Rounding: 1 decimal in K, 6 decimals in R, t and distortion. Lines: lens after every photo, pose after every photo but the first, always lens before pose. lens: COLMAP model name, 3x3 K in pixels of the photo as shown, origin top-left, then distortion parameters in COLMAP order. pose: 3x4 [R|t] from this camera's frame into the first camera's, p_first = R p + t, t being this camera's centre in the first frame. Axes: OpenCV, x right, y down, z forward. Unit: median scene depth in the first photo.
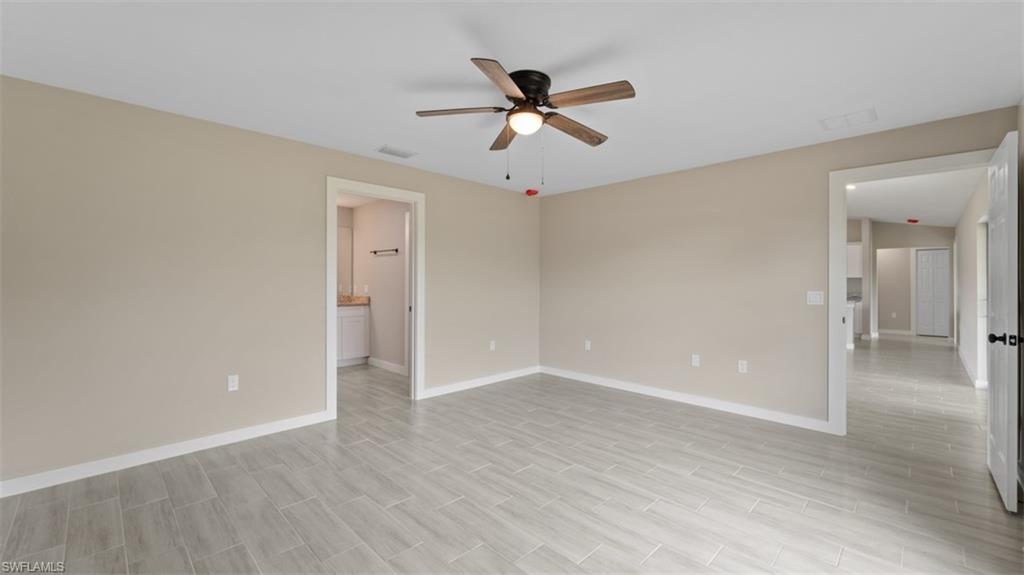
lens RADIAL K [[414.2, 0, 508.8], [0, 414.2, 286.6], [0, 0, 1]] dist [0.000183, -0.000166]
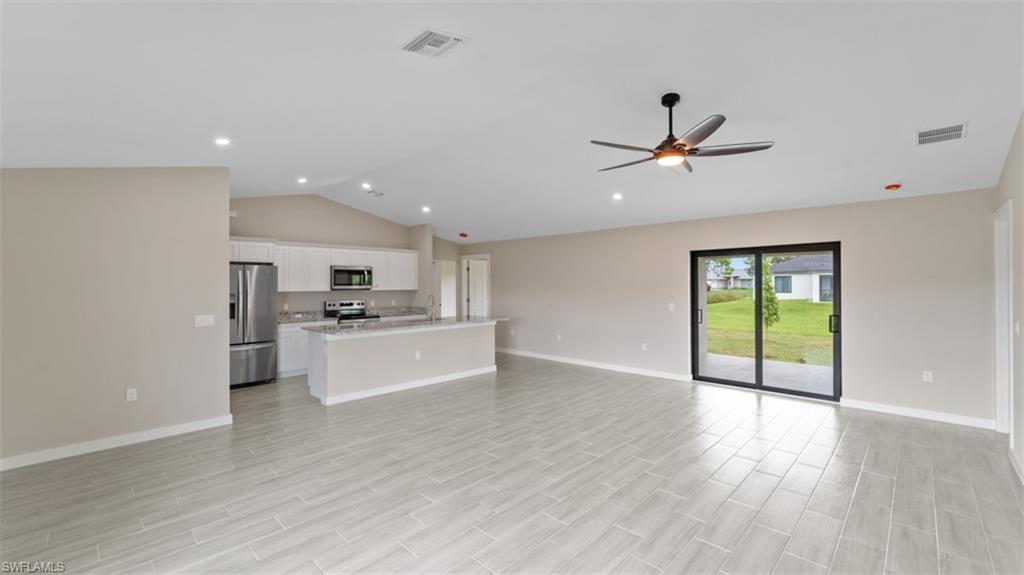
lens RADIAL K [[419.0, 0, 510.9], [0, 419.0, 282.0], [0, 0, 1]] dist [0.000836, 0.000017]
pose [[-0.014999, 0.002580, 0.999884, -0.062754], [0.007489, 0.999969, -0.002468, -0.034788], [-0.999859, 0.007451, -0.015018, 0.807587]]
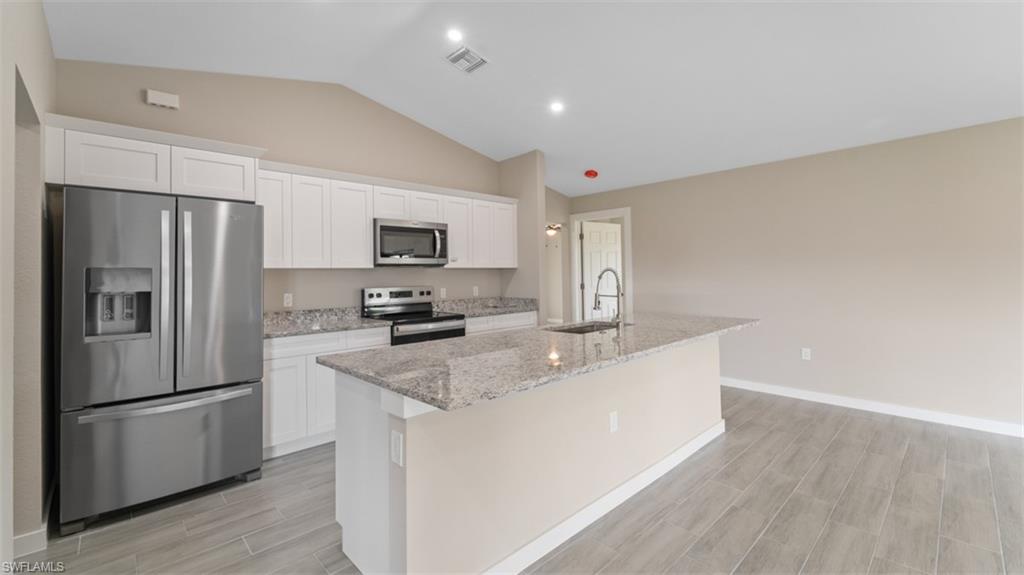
lens RADIAL K [[427.7, 0, 513.9], [0, 427.7, 264.9], [0, 0, 1]] dist [0.001075, 0.000183]
pose [[0.021033, 0.017955, 0.999618, 0.318482], [0.018283, 0.999665, -0.018341, -0.015623], [-0.999612, 0.018662, 0.020698, 0.990261]]
